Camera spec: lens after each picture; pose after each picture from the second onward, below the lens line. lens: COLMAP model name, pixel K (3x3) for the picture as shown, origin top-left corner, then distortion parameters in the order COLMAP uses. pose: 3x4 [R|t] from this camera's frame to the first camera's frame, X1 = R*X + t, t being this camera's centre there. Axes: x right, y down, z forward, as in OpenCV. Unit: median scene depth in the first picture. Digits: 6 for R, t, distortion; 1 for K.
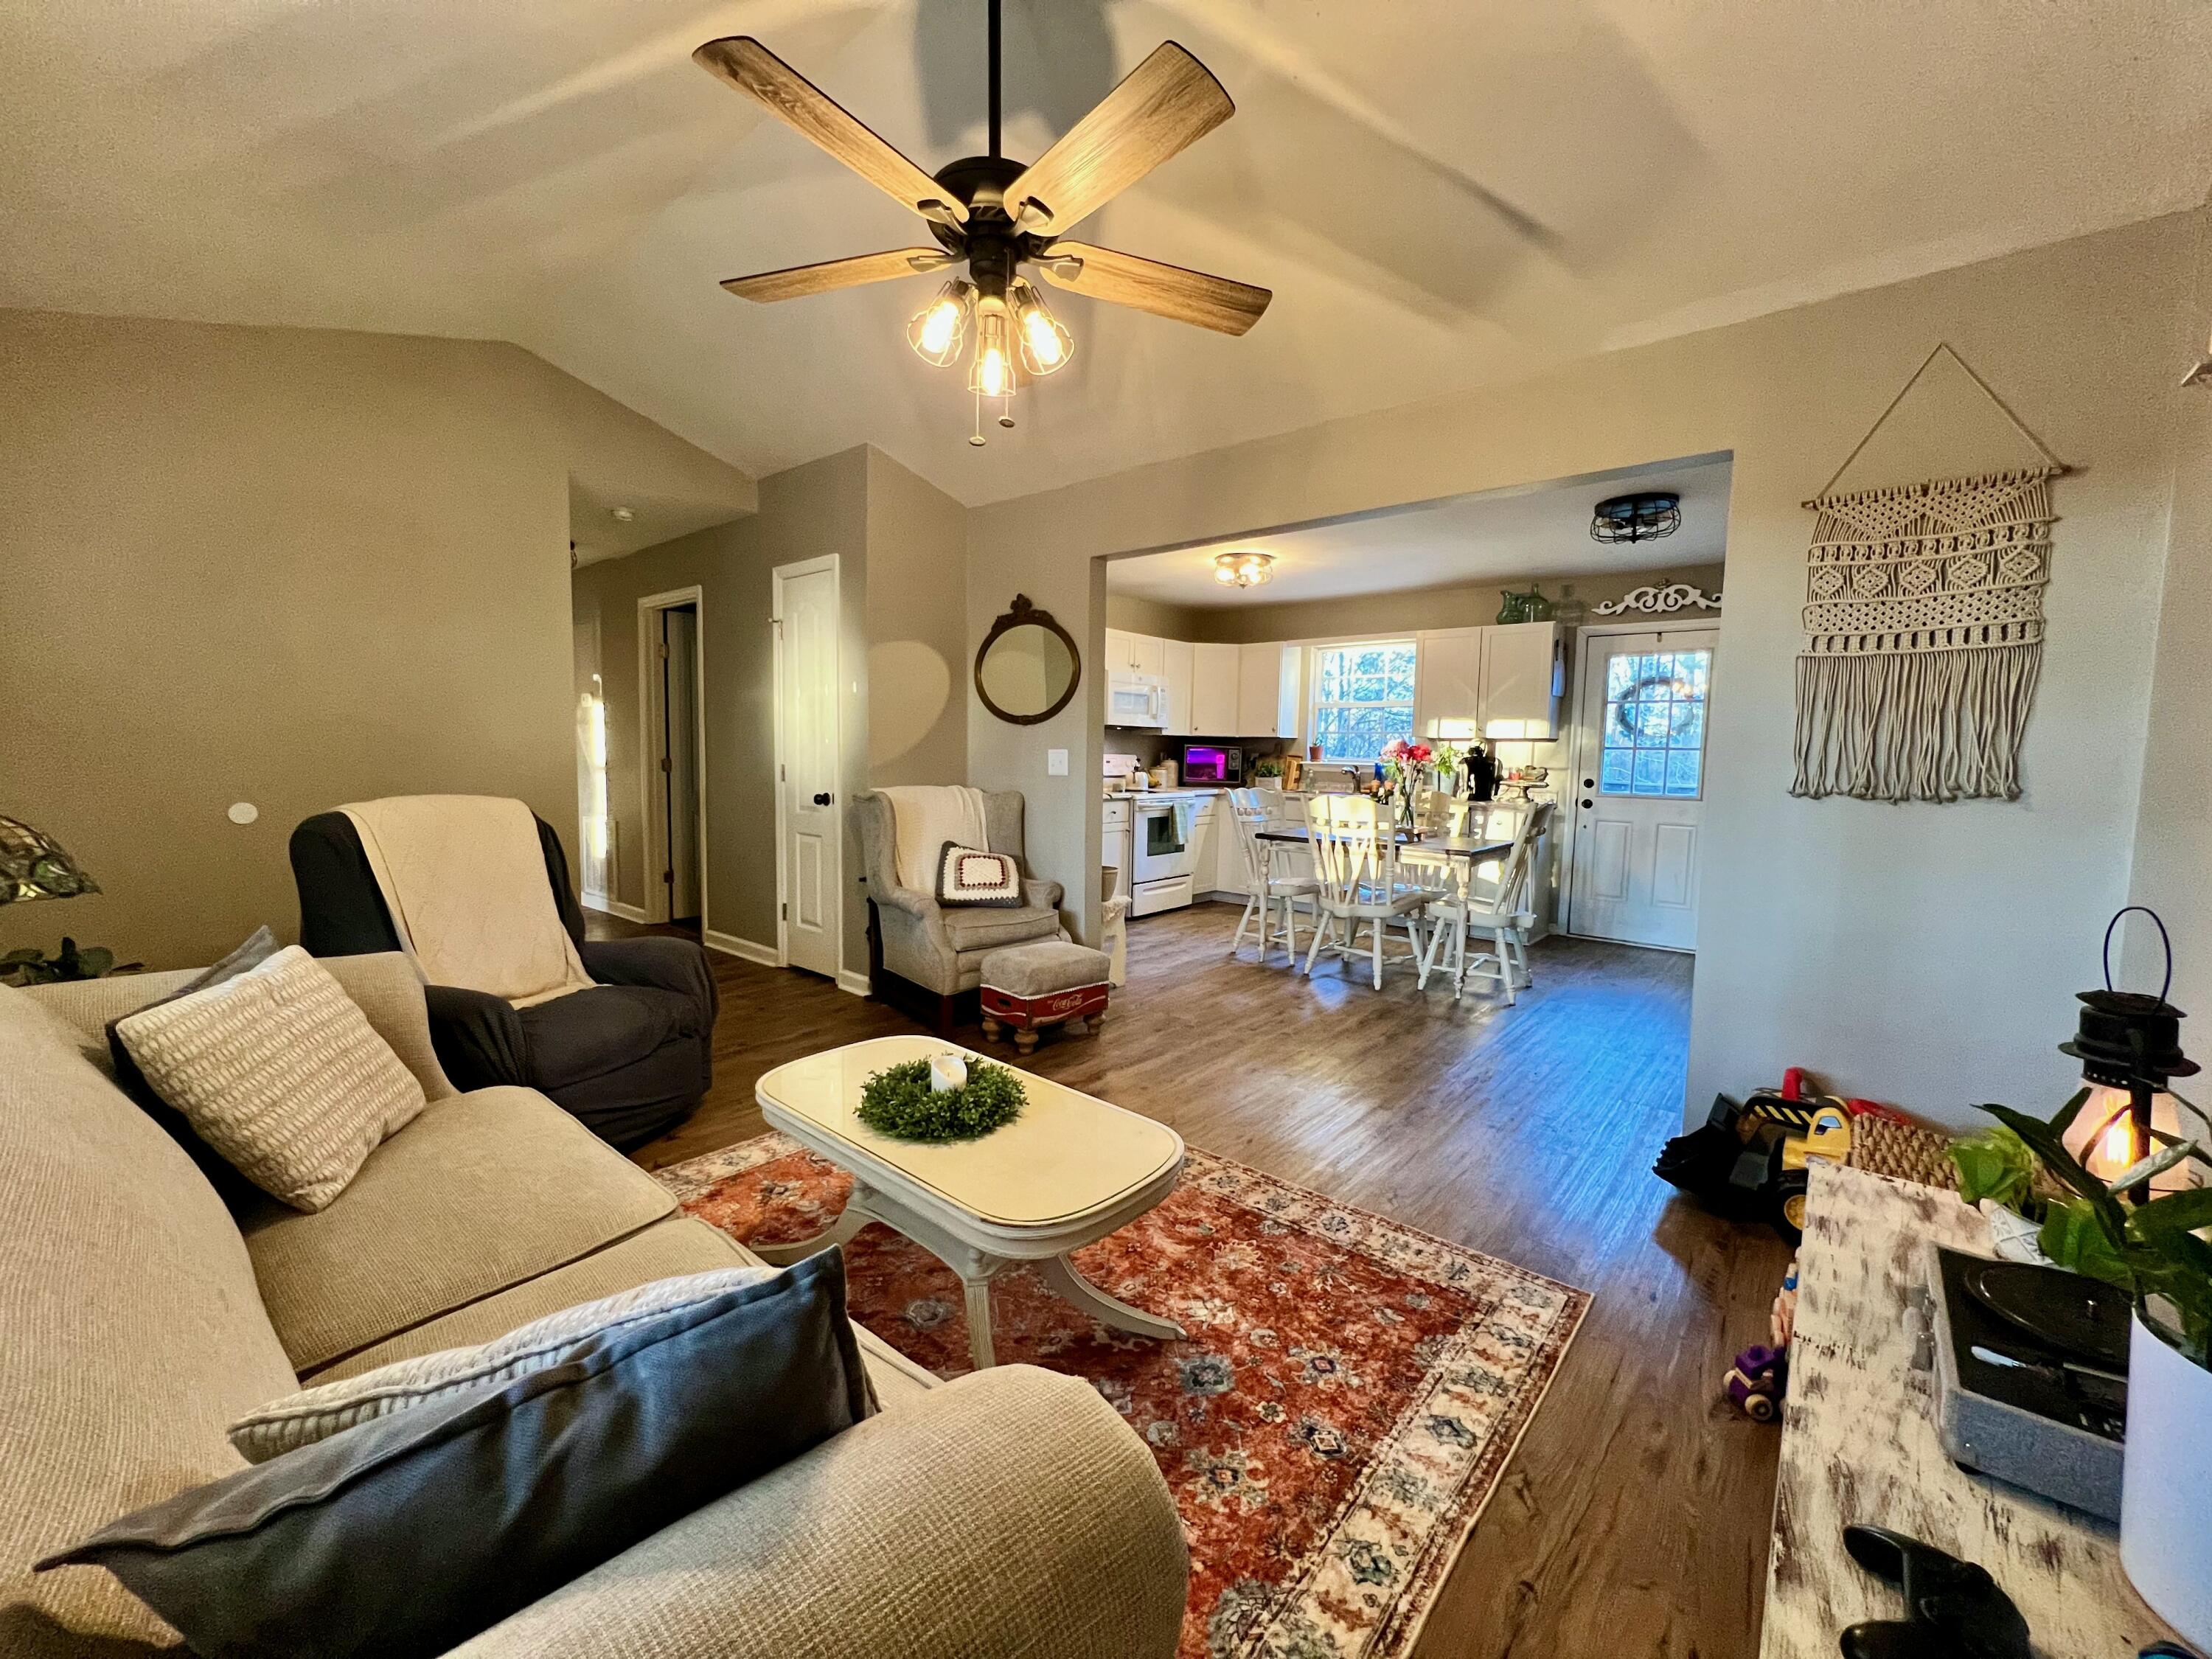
lens RADIAL K [[885.7, 0, 1103.4], [0, 885.7, 823.6], [0, 0, 1]] dist [-0.001152, 0.000942]
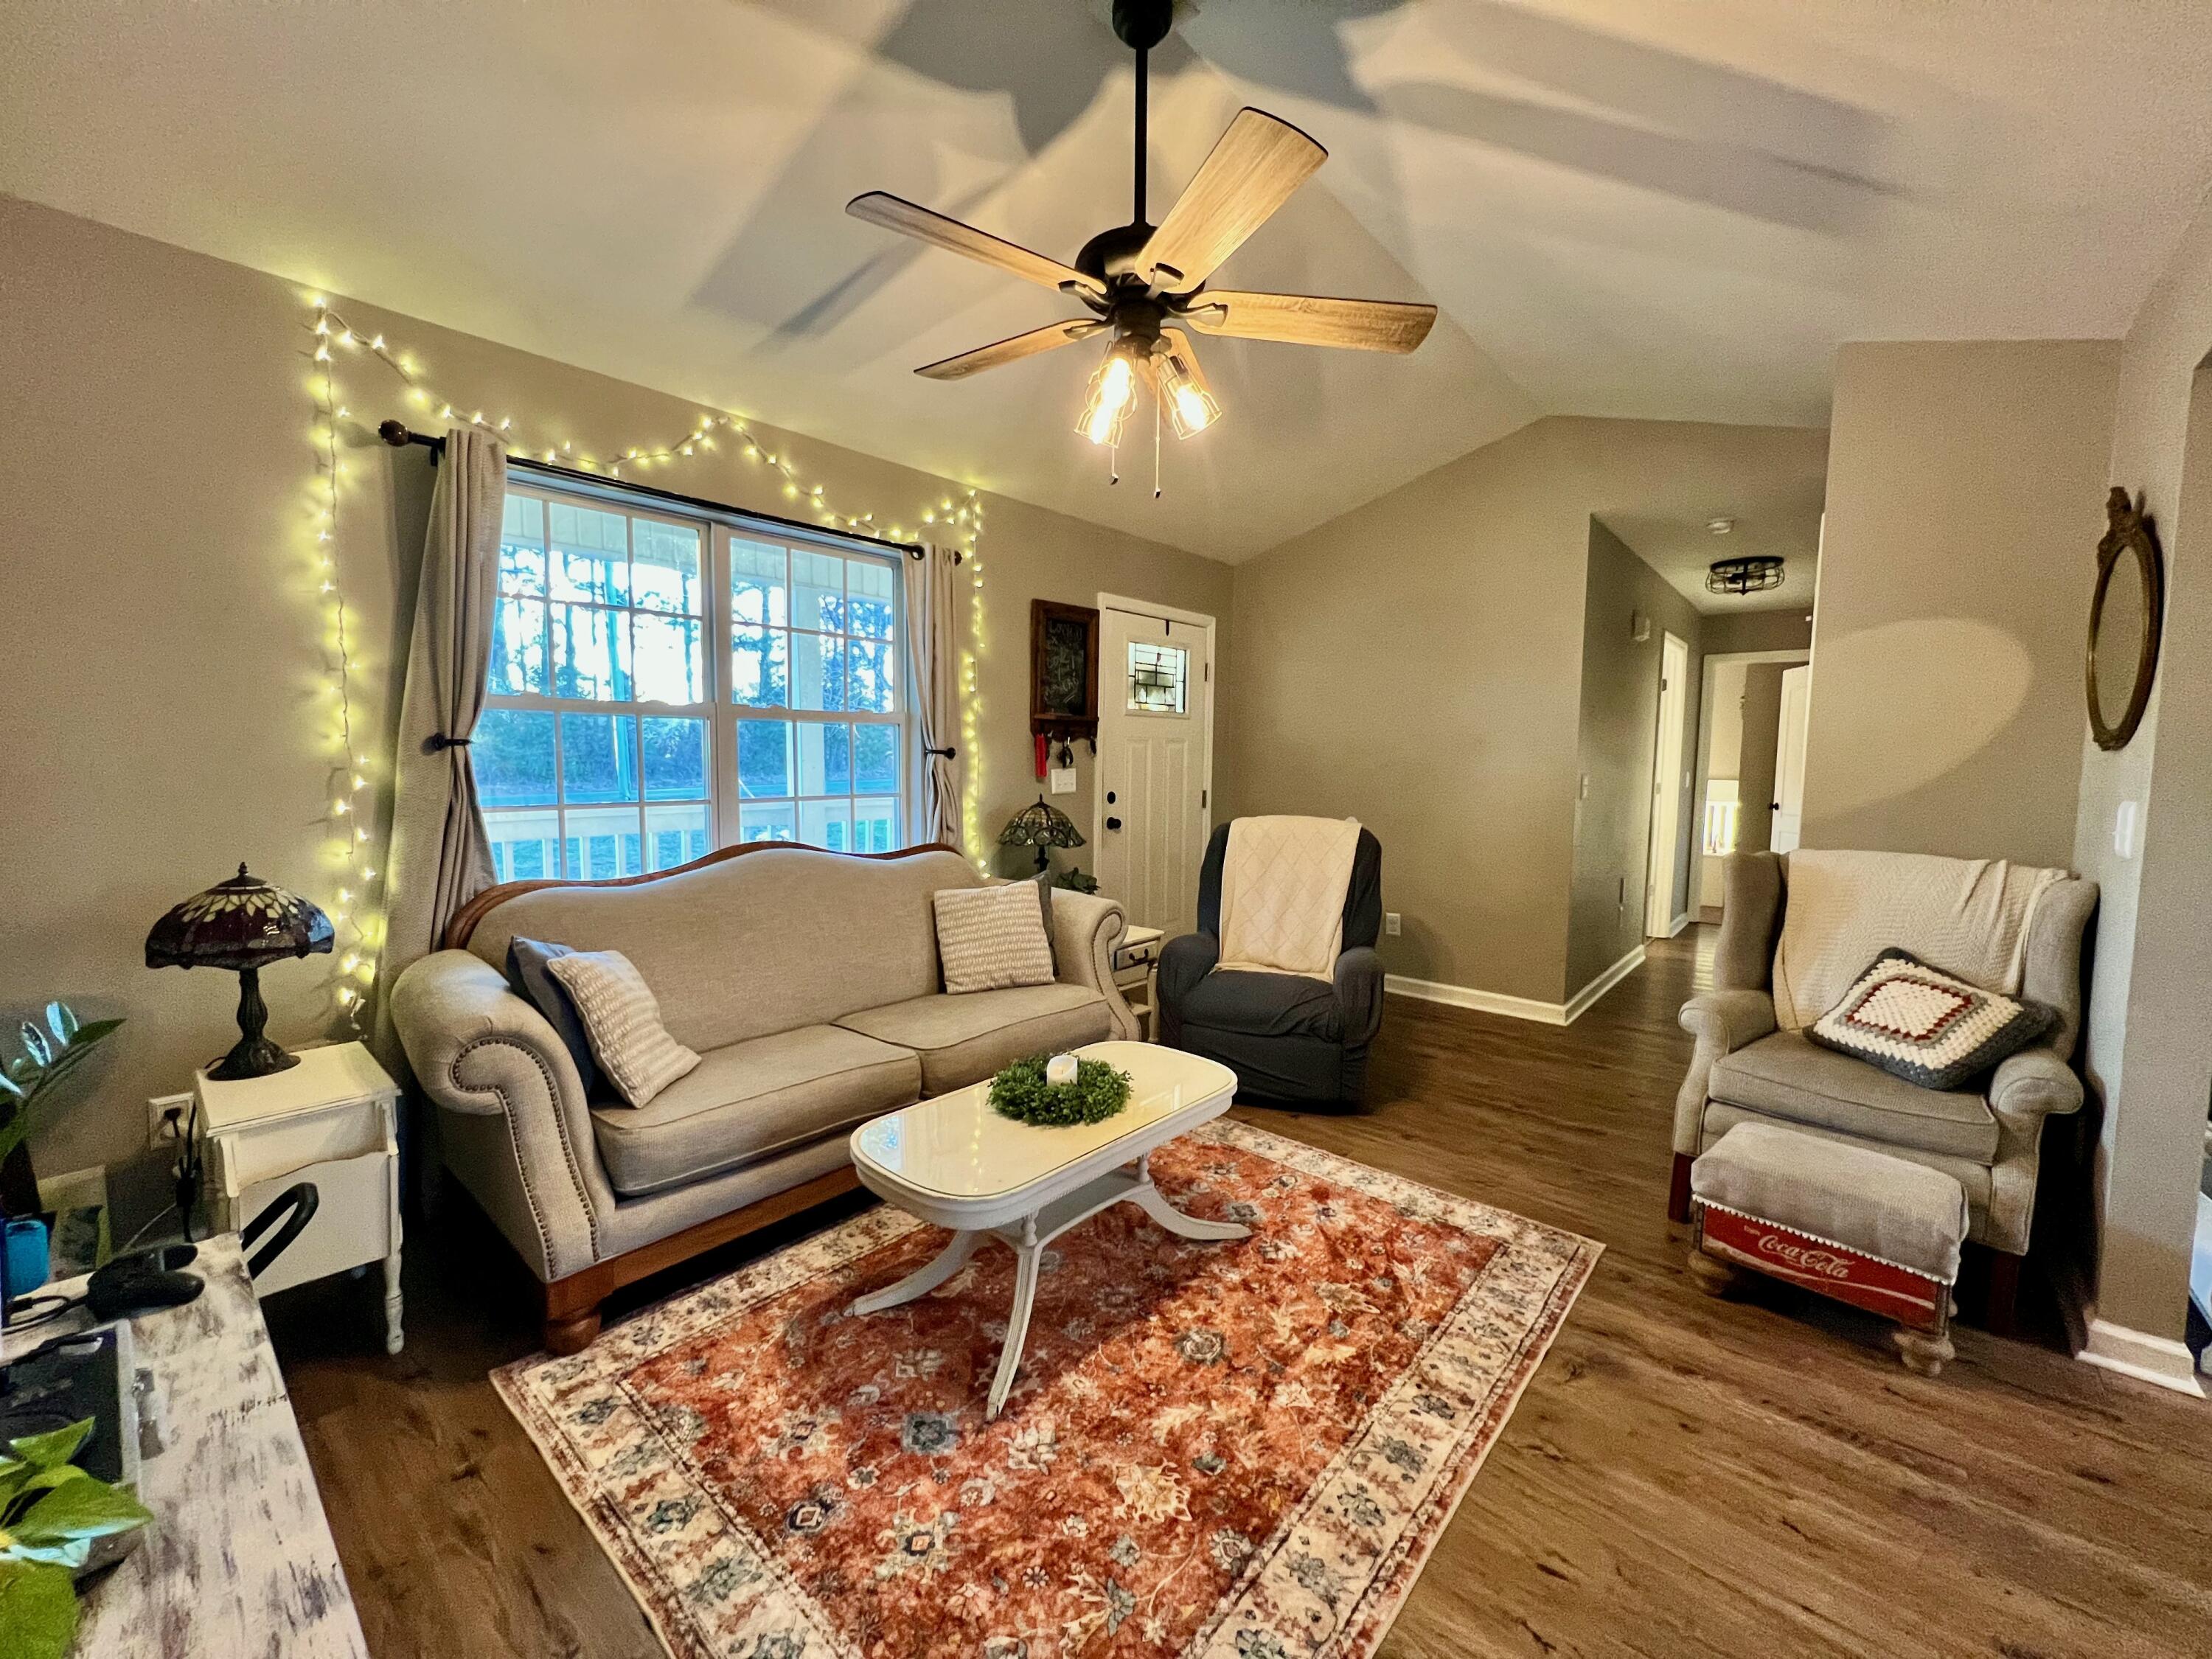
lens RADIAL K [[885.7, 0, 1106.7], [0, 885.7, 822.4], [0, 0, 1]] dist [-0.001152, 0.000942]
pose [[-0.013588, 0.057935, -0.998228, 0.427849], [-0.094356, 0.993791, 0.058962, -0.050481], [0.995446, 0.094990, -0.008037, 0.463151]]
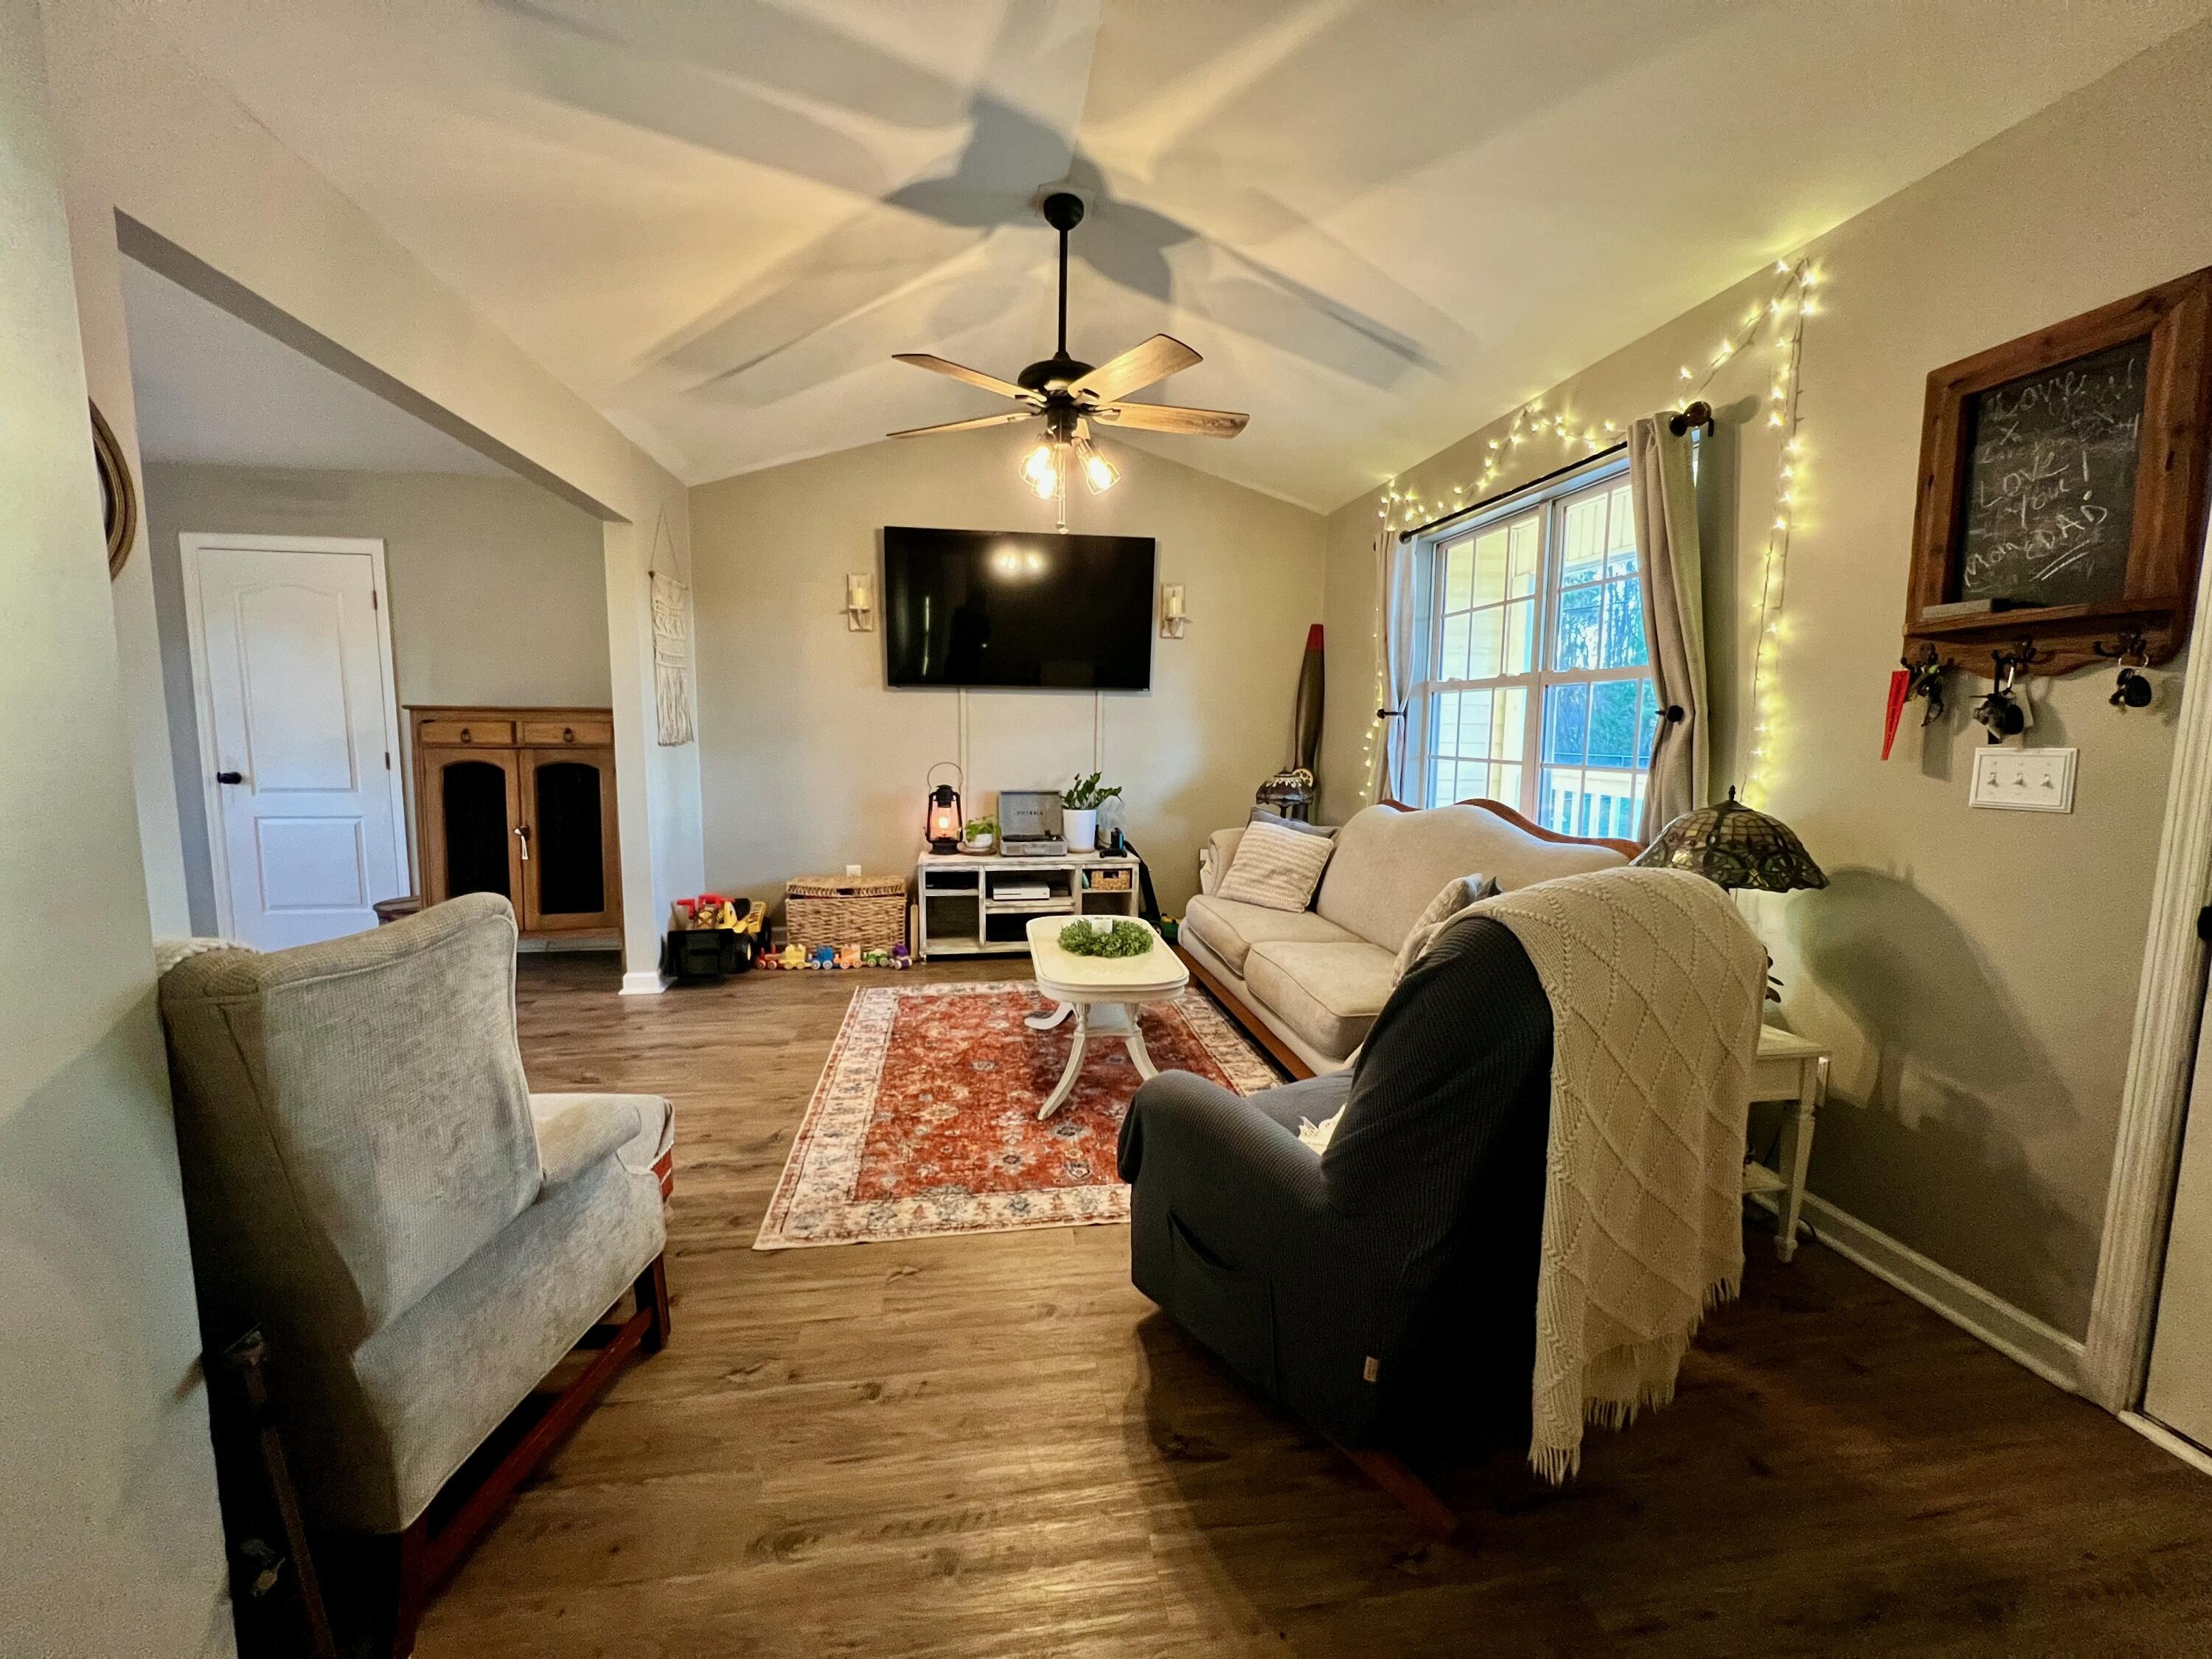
lens RADIAL K [[885.7, 0, 1098.2], [0, 885.7, 822.6], [0, 0, 1]] dist [-0.001152, 0.000942]
pose [[-0.754970, -0.101679, 0.647829, -0.560229], [0.028340, 0.981924, 0.187143, -0.103092], [-0.655147, 0.159647, -0.738441, 0.997977]]
